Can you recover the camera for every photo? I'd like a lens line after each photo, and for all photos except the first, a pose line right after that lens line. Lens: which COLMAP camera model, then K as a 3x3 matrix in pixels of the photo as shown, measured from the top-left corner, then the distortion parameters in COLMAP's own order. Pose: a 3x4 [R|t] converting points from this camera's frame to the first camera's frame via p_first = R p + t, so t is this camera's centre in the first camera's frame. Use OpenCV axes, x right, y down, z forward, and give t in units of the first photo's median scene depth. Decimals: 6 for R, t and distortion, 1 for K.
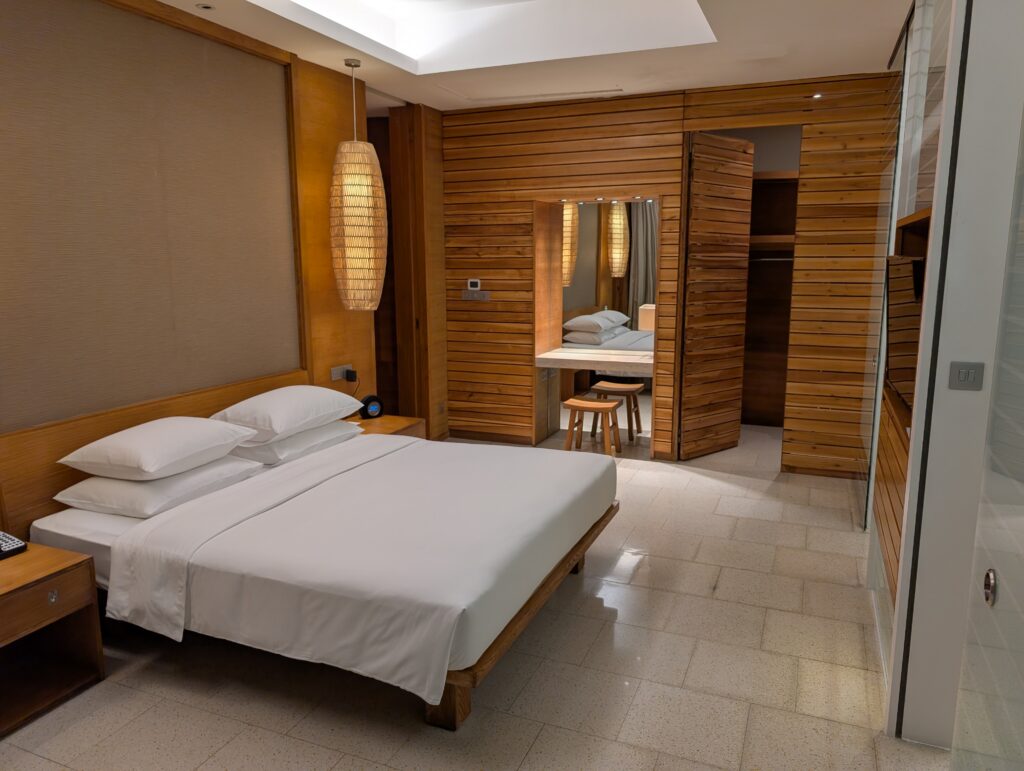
lens RADIAL K [[734.6, 0, 511.1], [0, 734.6, 385.8], [0, 0, 1]] dist [0.004591, -0.000464]
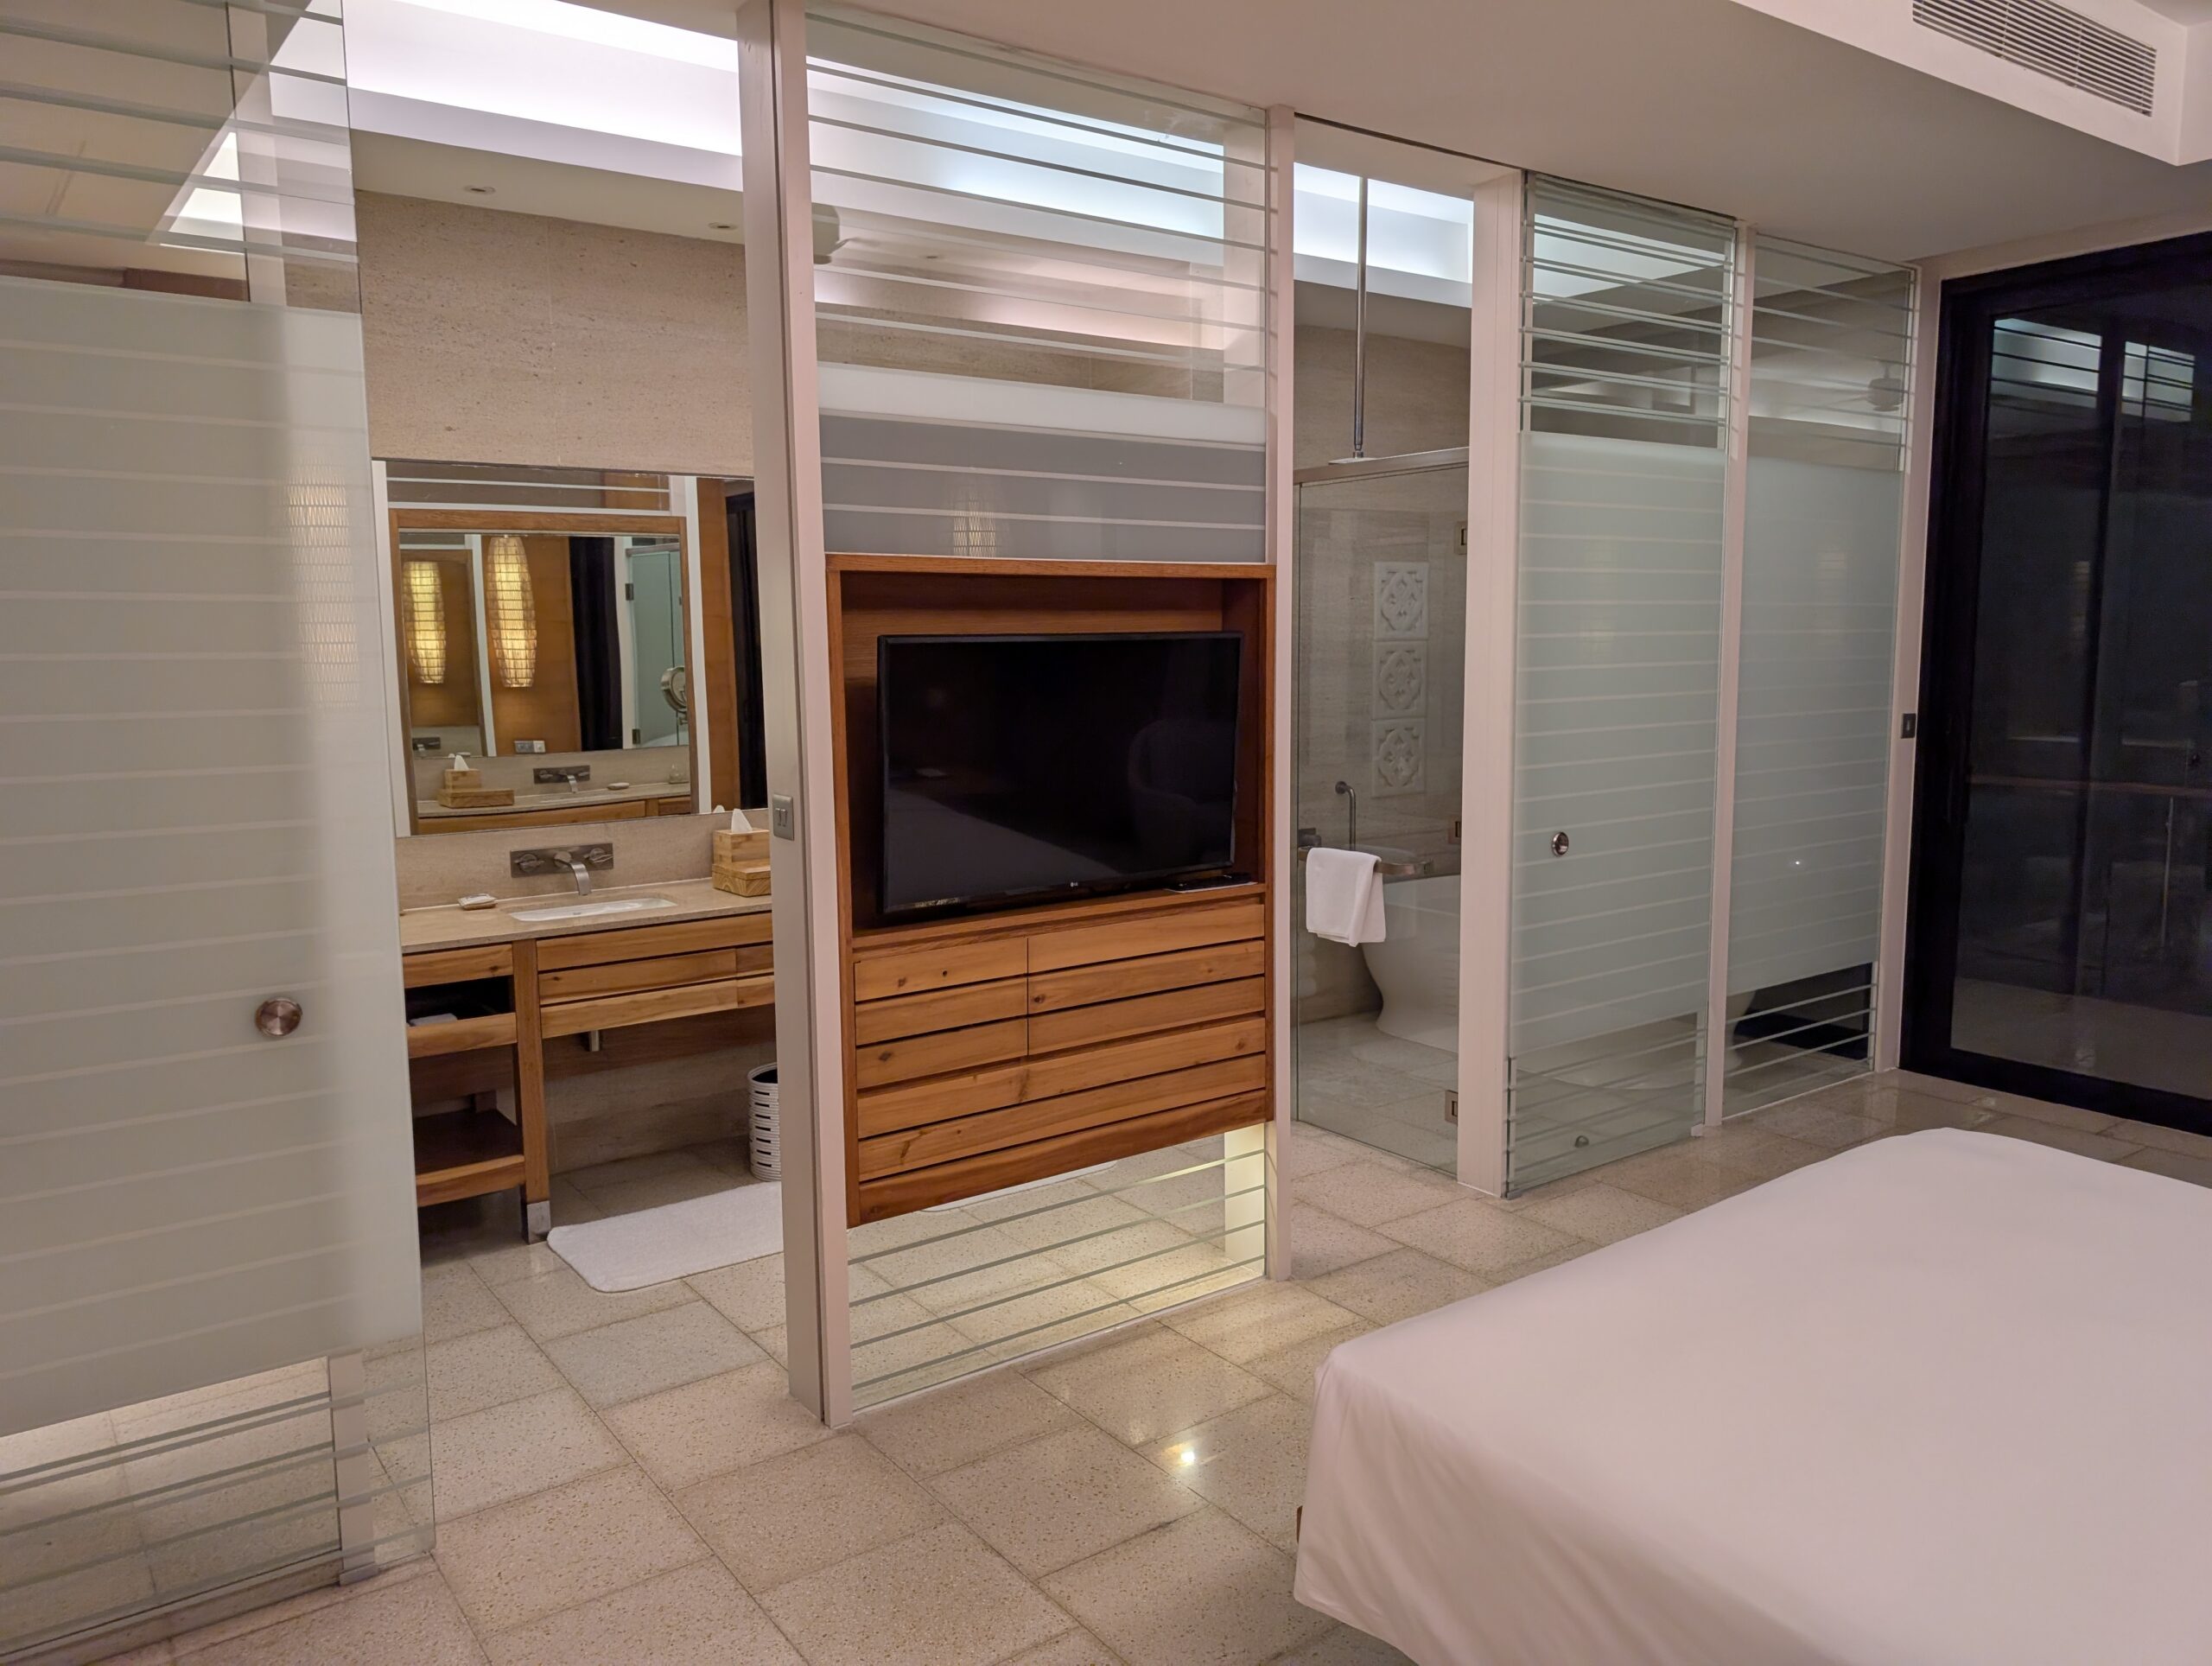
lens RADIAL K [[1586.8, 0, 1097.7], [0, 1586.8, 839.6], [0, 0, 1]] dist [0.004591, -0.000464]
pose [[-0.852173, -0.056974, 0.520150, -0.110099], [0.099167, 0.958455, 0.267451, -0.330359], [-0.513778, 0.279496, -0.811119, 1.911851]]
